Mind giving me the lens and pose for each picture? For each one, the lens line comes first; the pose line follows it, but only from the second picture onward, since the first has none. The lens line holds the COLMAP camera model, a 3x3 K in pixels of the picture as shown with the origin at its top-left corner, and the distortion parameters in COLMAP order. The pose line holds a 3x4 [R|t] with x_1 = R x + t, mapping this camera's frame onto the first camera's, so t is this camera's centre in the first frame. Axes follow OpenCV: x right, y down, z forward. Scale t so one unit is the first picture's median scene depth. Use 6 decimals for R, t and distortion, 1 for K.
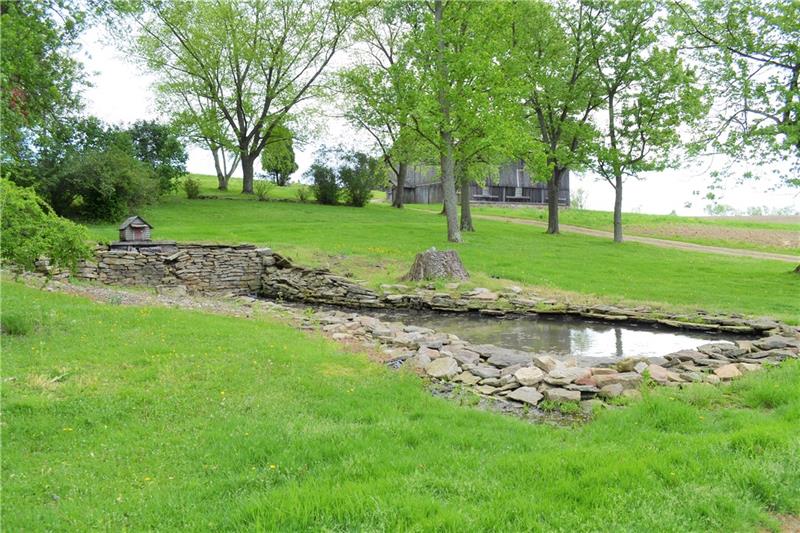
lens RADIAL K [[644.1, 0, 400.0], [0, 644.1, 266.5], [0, 0, 1]] dist [-0.071362, 0.006397]
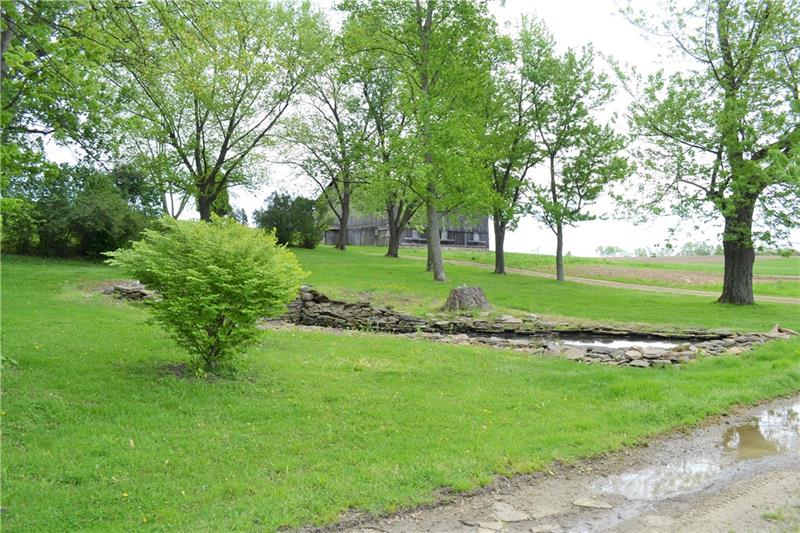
lens RADIAL K [[644.1, 0, 400.0], [0, 644.1, 266.5], [0, 0, 1]] dist [-0.071362, 0.006397]
pose [[0.987535, 0.002506, 0.157380, -0.138066], [0.007257, 0.998085, -0.061433, 0.006242], [-0.157232, 0.061809, 0.985626, -0.122759]]
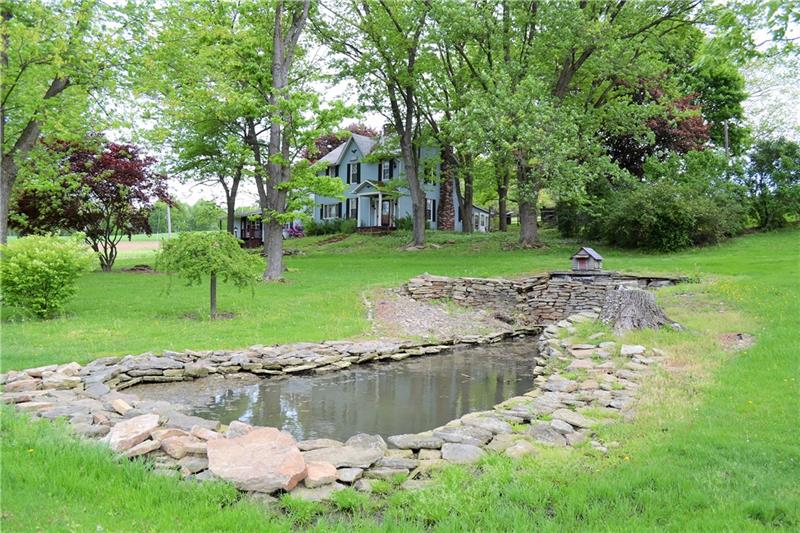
lens RADIAL K [[644.1, 0, 400.0], [0, 644.1, 266.5], [0, 0, 1]] dist [-0.071362, 0.006397]
pose [[0.336021, 0.010118, -0.941800, 0.348421], [-0.053555, 0.998530, -0.008380, -0.015932], [0.940331, 0.053254, 0.336069, 0.258225]]
